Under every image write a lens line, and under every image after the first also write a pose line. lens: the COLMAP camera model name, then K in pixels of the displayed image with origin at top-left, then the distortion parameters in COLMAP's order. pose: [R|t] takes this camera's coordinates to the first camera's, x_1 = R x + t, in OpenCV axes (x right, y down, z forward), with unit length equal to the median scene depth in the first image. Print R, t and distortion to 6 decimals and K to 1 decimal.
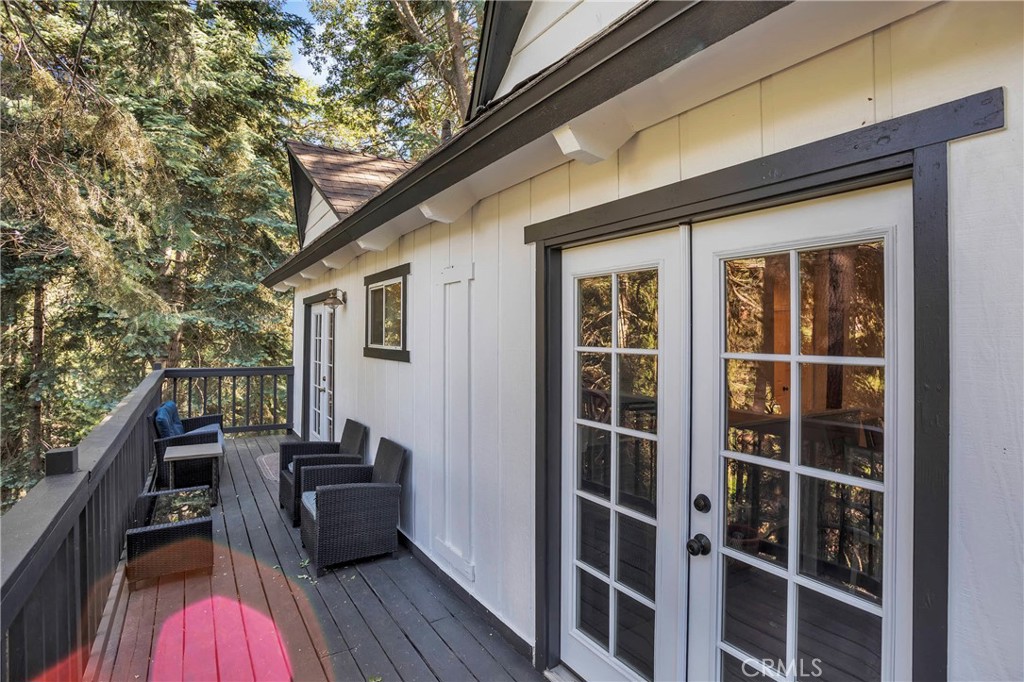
lens RADIAL K [[499.6, 0, 512.0], [0, 499.6, 341.0], [0, 0, 1]] dist [-0.077141, 0.031878]
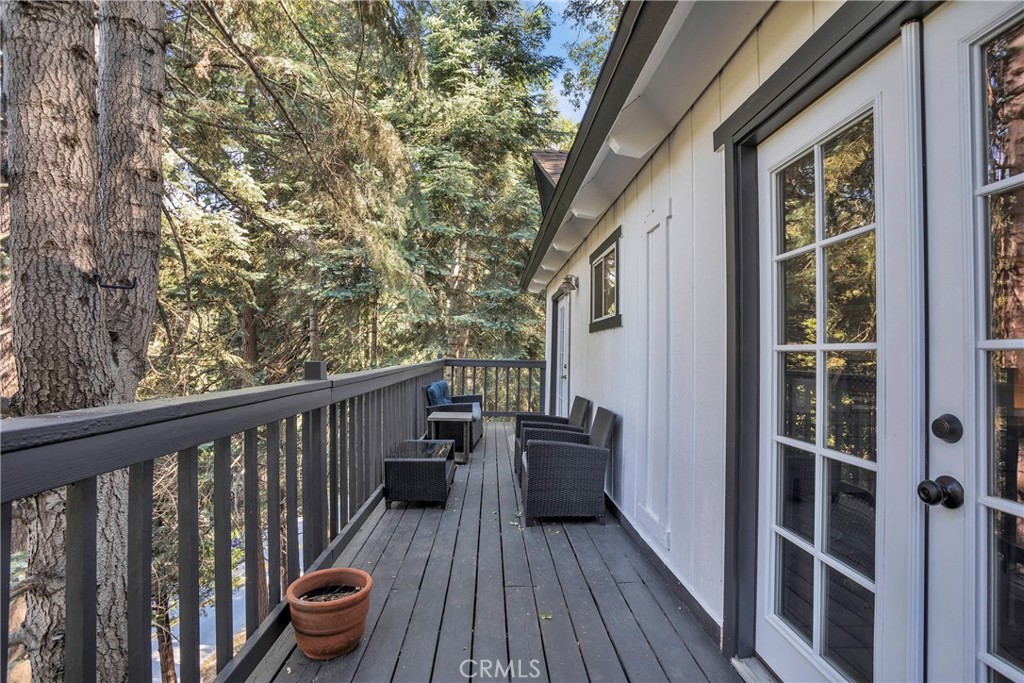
lens RADIAL K [[479.6, 0, 512.0], [0, 479.6, 341.5], [0, 0, 1]] dist [-0.075002, 0.027191]
pose [[0.870610, 0.000891, -0.491974, 0.093338], [-0.010836, 0.999791, -0.017364, 0.119631], [0.491855, 0.020448, 0.870437, 0.093533]]
